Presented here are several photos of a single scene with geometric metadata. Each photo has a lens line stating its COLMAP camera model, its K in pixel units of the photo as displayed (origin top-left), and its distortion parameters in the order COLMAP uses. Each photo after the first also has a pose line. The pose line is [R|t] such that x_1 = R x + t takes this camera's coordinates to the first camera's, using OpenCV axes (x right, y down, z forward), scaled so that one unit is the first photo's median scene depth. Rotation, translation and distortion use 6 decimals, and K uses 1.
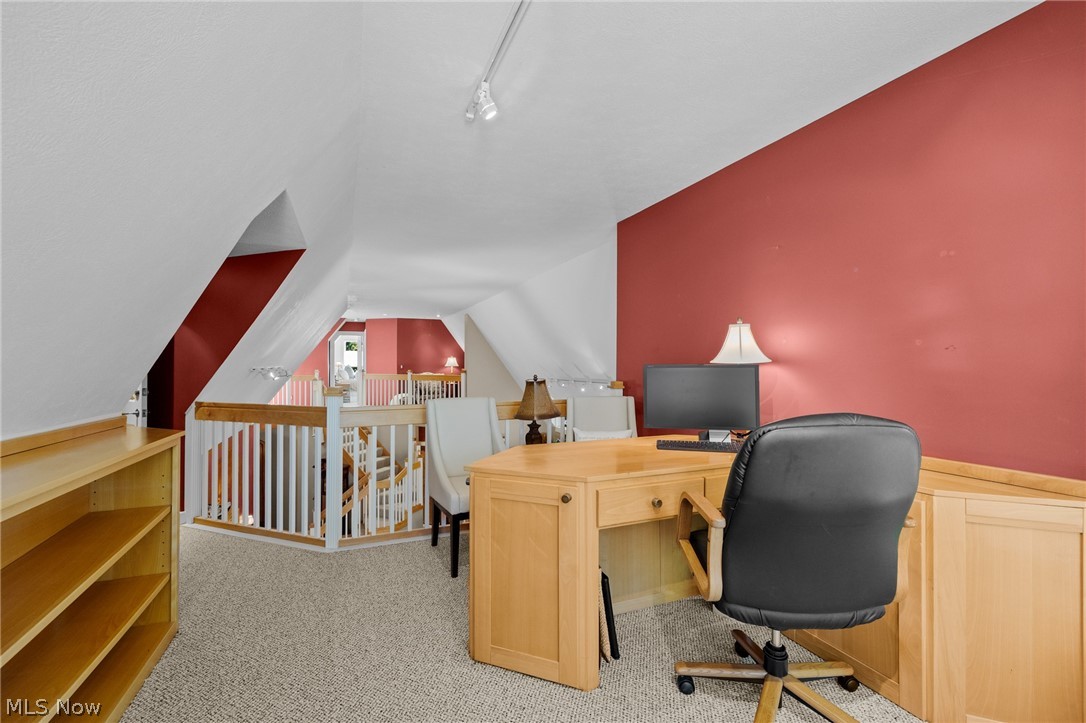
lens RADIAL K [[461.7, 0, 541.4], [0, 461.7, 363.6], [0, 0, 1]] dist [0.003435, -0.002437]
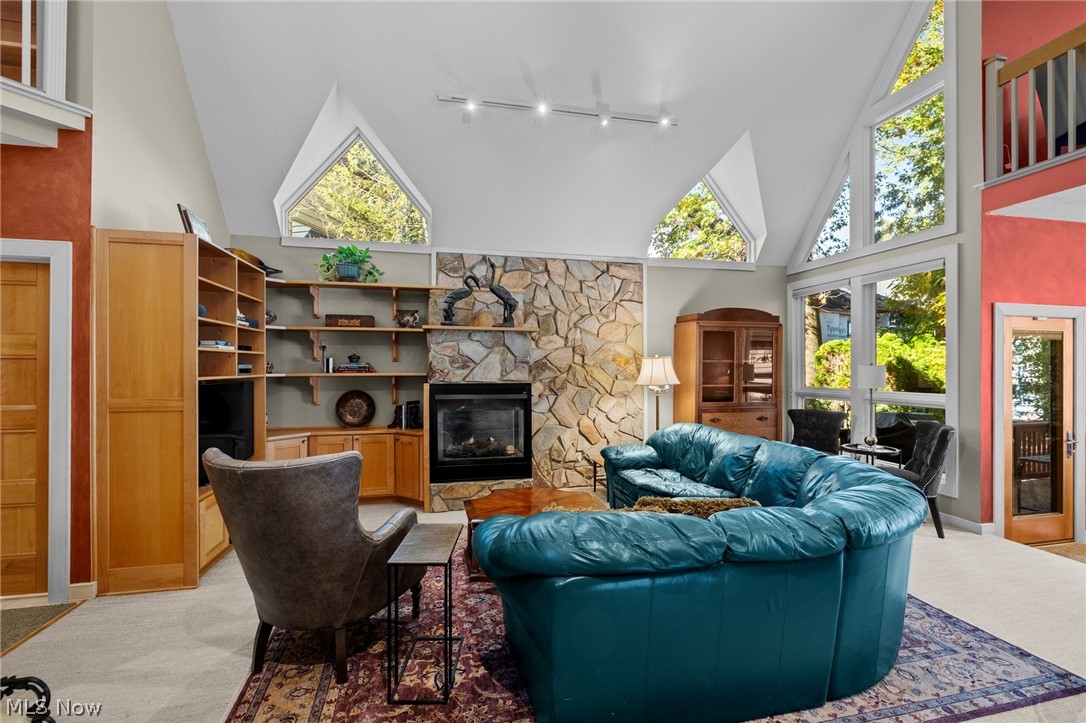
lens RADIAL K [[461.7, 0, 537.5], [0, 461.7, 366.6], [0, 0, 1]] dist [0.003435, -0.002437]
pose [[0.188075, -0.006623, 0.982132, -0.322880], [-0.002503, 0.999971, 0.007222, 0.227108], [-0.982152, -0.003816, 0.188052, 0.575252]]
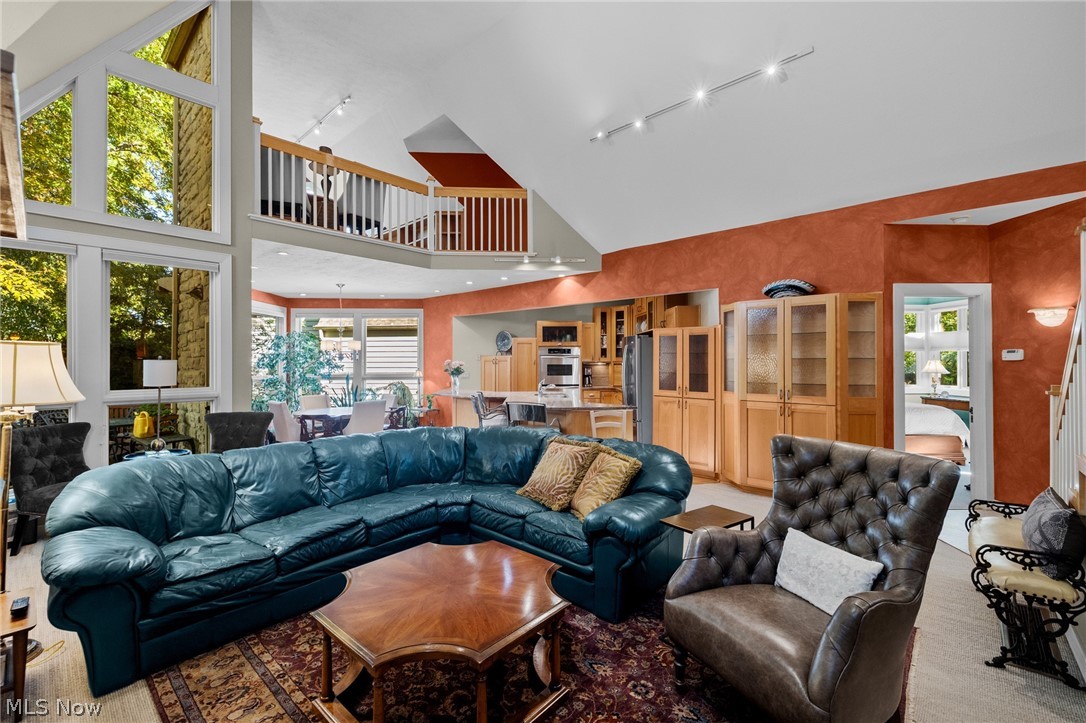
lens RADIAL K [[461.7, 0, 542.8], [0, 461.7, 359.1], [0, 0, 1]] dist [0.003435, -0.002437]
pose [[-0.912281, -0.006167, -0.409519, -0.012487], [-0.002133, 0.999945, -0.010307, 0.229539], [0.409560, -0.008529, -0.912243, 0.800005]]
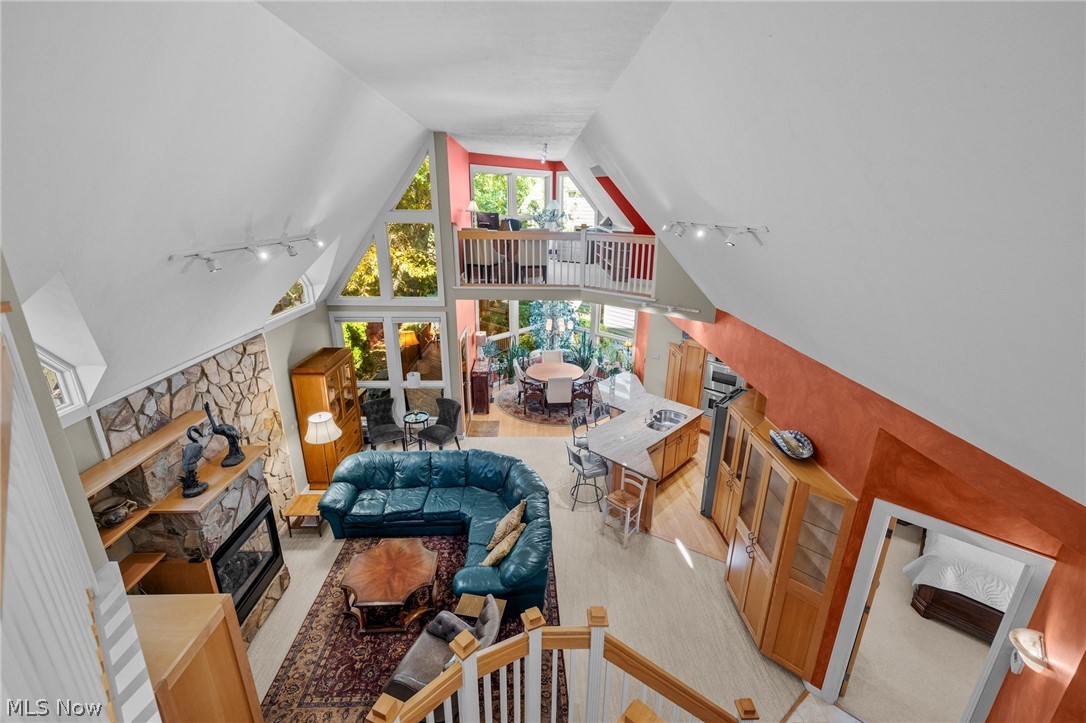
lens RADIAL K [[461.7, 0, 538.2], [0, 461.7, 360.4], [0, 0, 1]] dist [0.003435, -0.002437]
pose [[-0.925590, -0.128770, 0.355952, -0.306201], [-0.010914, 0.949046, 0.314948, -0.008652], [-0.378371, 0.287628, -0.879833, 0.899013]]
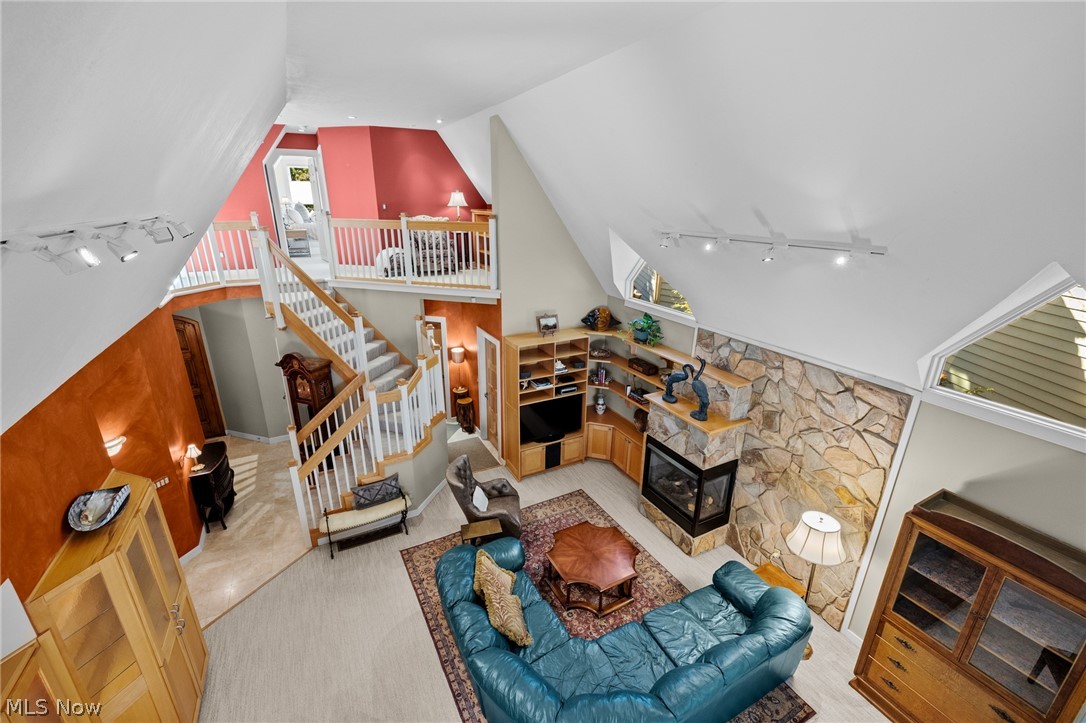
lens RADIAL K [[461.7, 0, 542.5], [0, 461.7, 361.2], [0, 0, 1]] dist [0.003435, -0.002437]
pose [[0.997131, -0.021519, 0.072567, -0.127770], [-0.003899, 0.942857, 0.333175, -0.006125], [-0.075590, -0.332502, 0.940068, 0.277842]]
